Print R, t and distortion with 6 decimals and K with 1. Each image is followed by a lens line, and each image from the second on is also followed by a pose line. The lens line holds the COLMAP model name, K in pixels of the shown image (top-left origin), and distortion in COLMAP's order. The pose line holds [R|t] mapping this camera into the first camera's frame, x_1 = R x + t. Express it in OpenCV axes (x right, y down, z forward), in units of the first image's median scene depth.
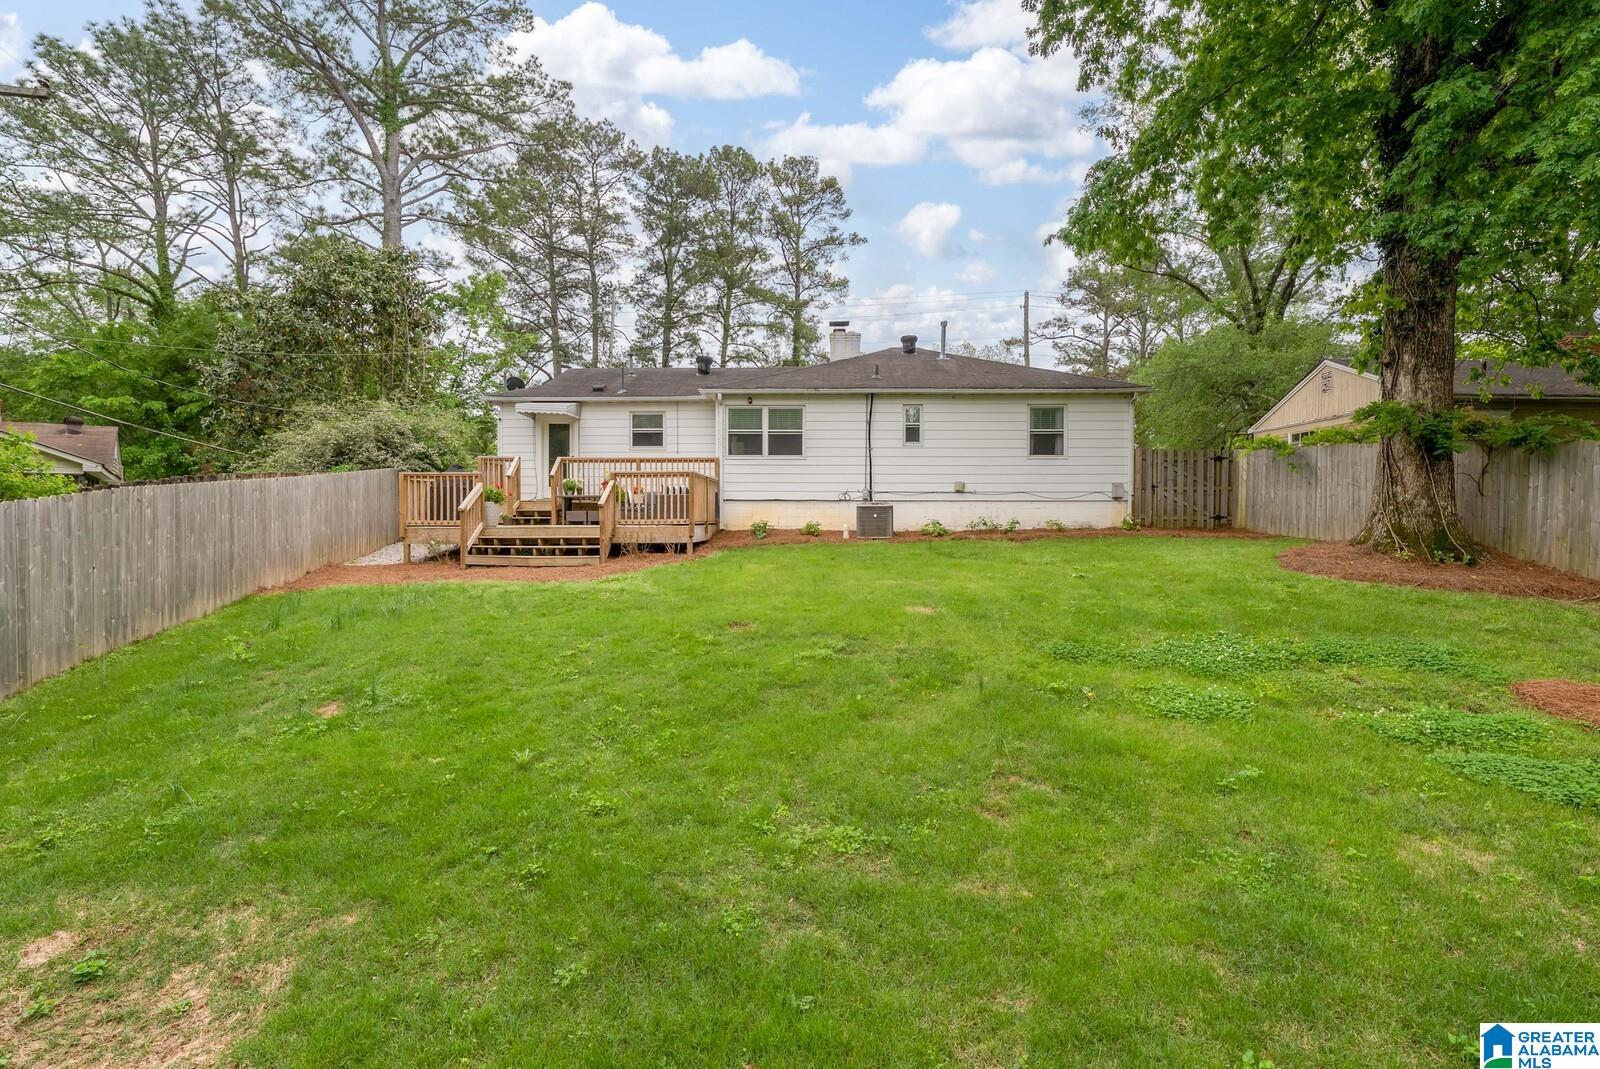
lens RADIAL K [[784.3, 0, 800.0], [0, 784.3, 534.5], [0, 0, 1]] dist [-0.000329, -0.000248]
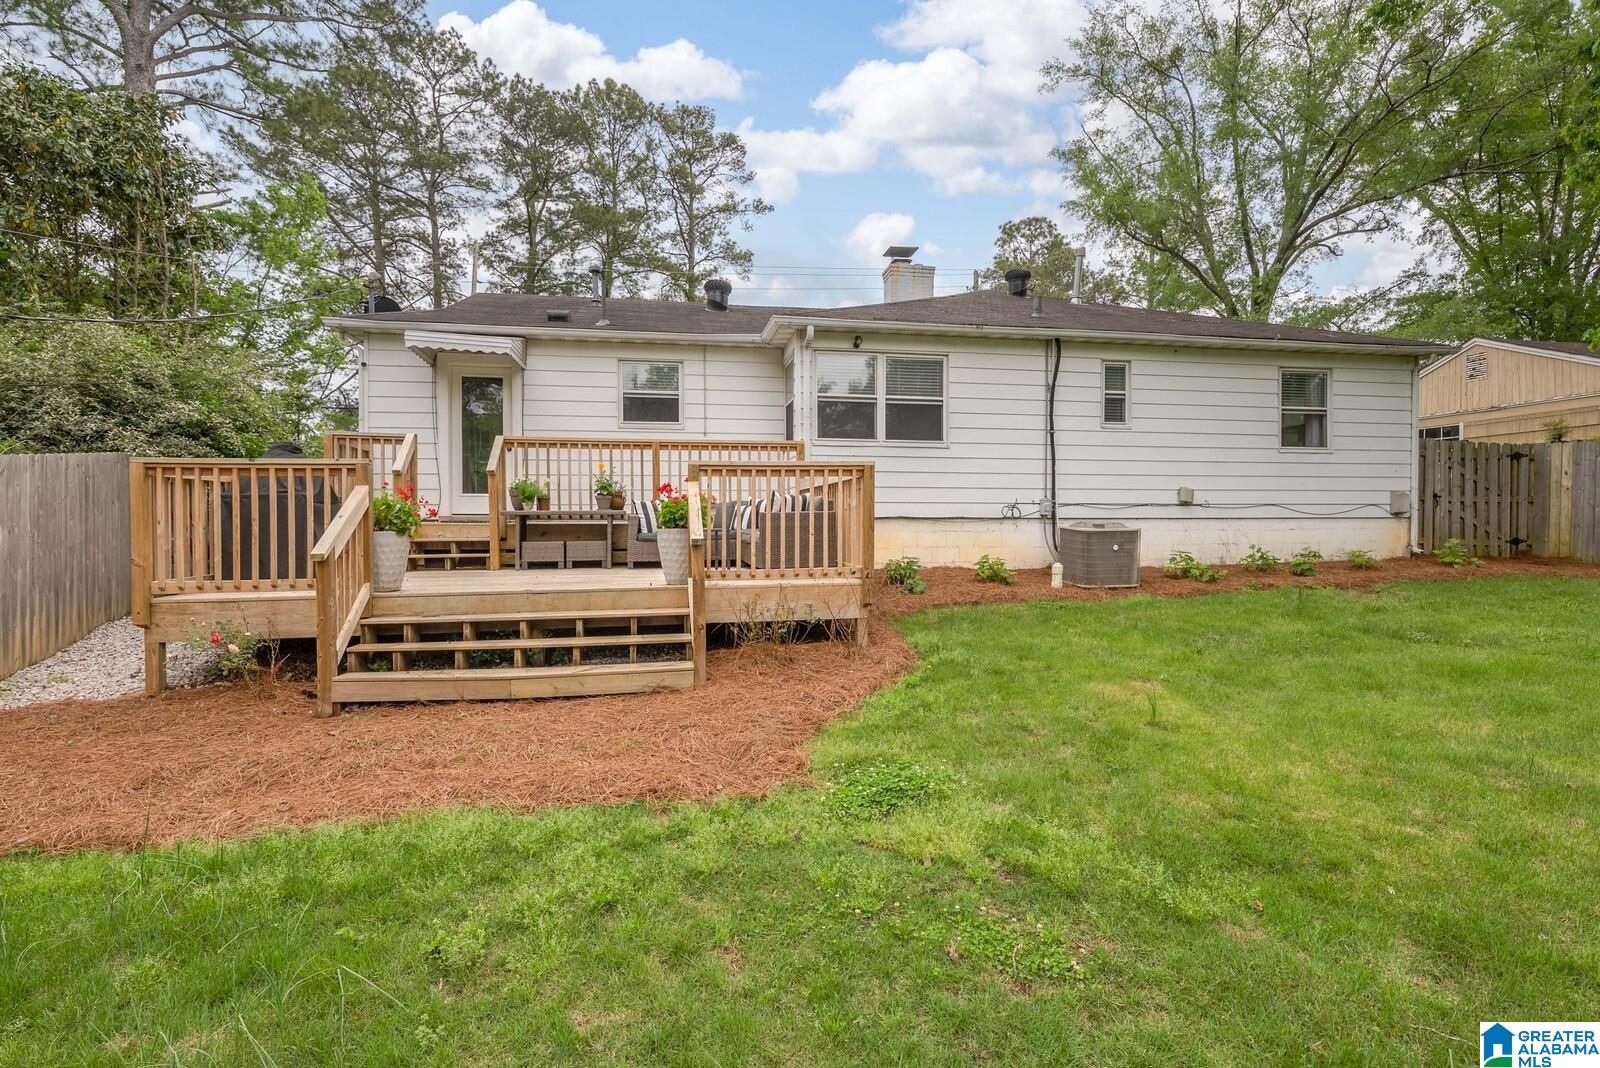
lens RADIAL K [[784.3, 0, 800.0], [0, 784.3, 534.0], [0, 0, 1]] dist [-0.000329, -0.000248]
pose [[0.977571, -0.007769, 0.210463, -0.213856], [0.009128, 0.999943, -0.005485, -0.028745], [-0.210409, 0.007283, 0.977586, 0.437754]]
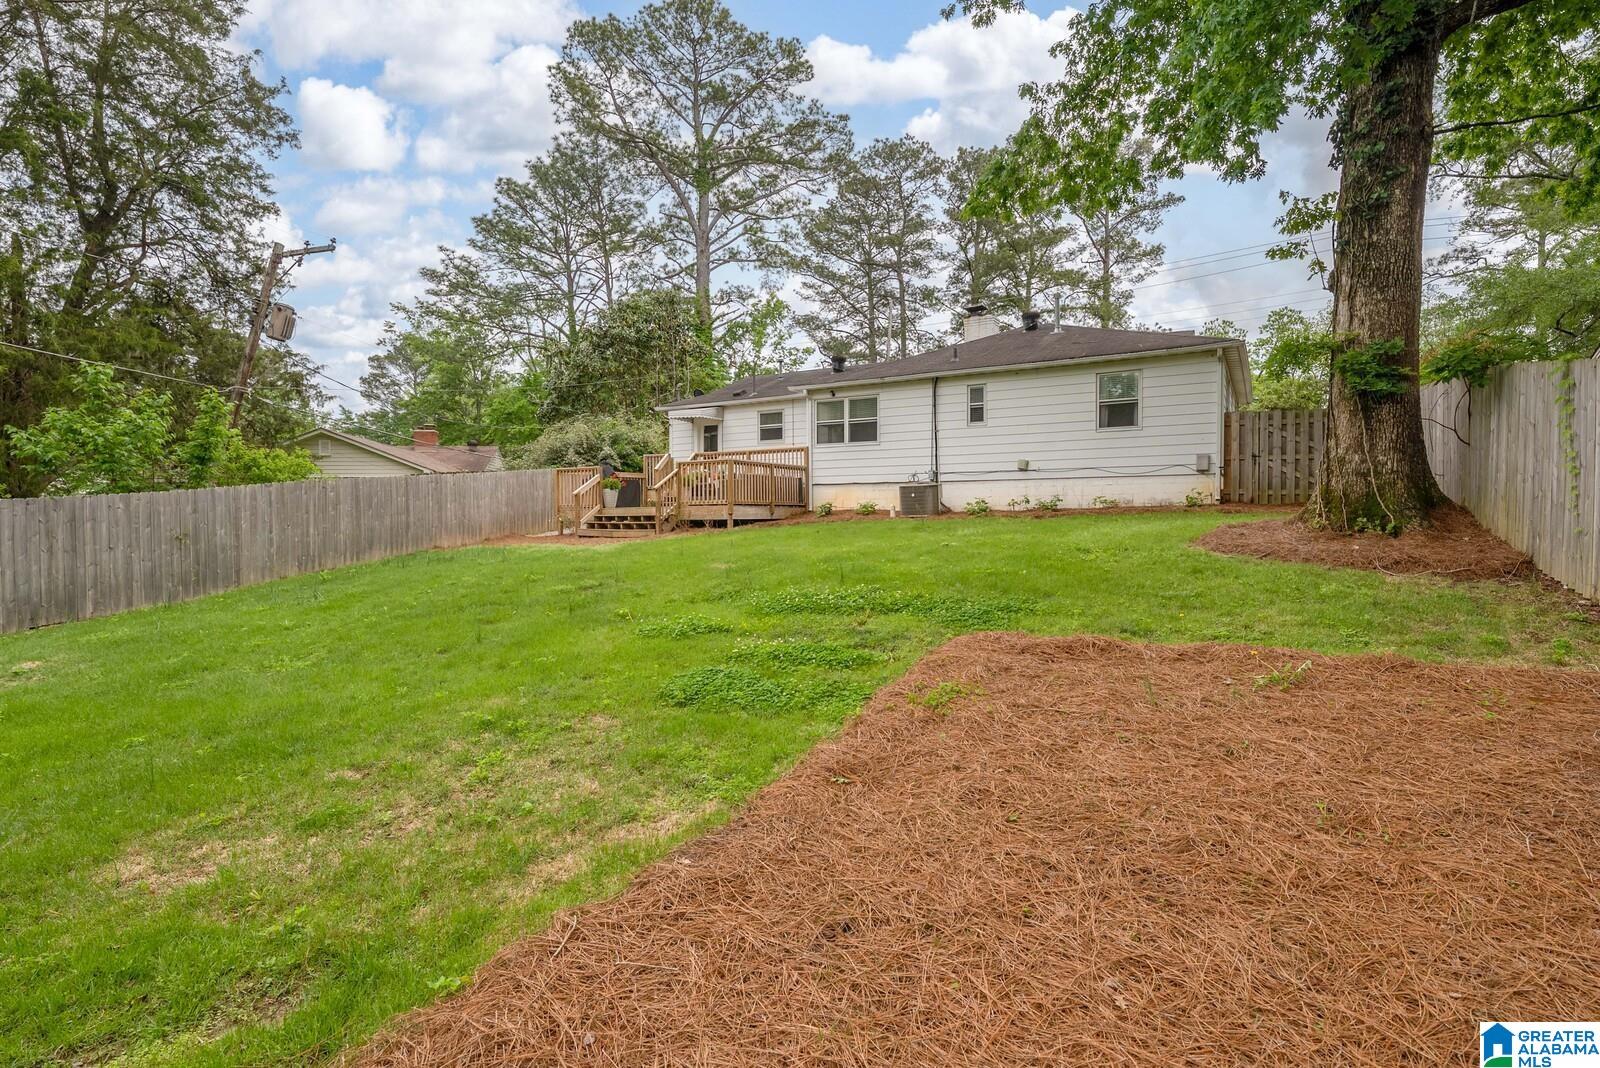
lens RADIAL K [[784.3, 0, 800.0], [0, 784.3, 534.0], [0, 0, 1]] dist [-0.000329, -0.000248]
pose [[0.872439, 0.005674, -0.488690, 0.417764], [-0.004980, 0.999984, 0.002721, 0.022555], [0.488698, 0.000060, 0.872453, 0.015343]]
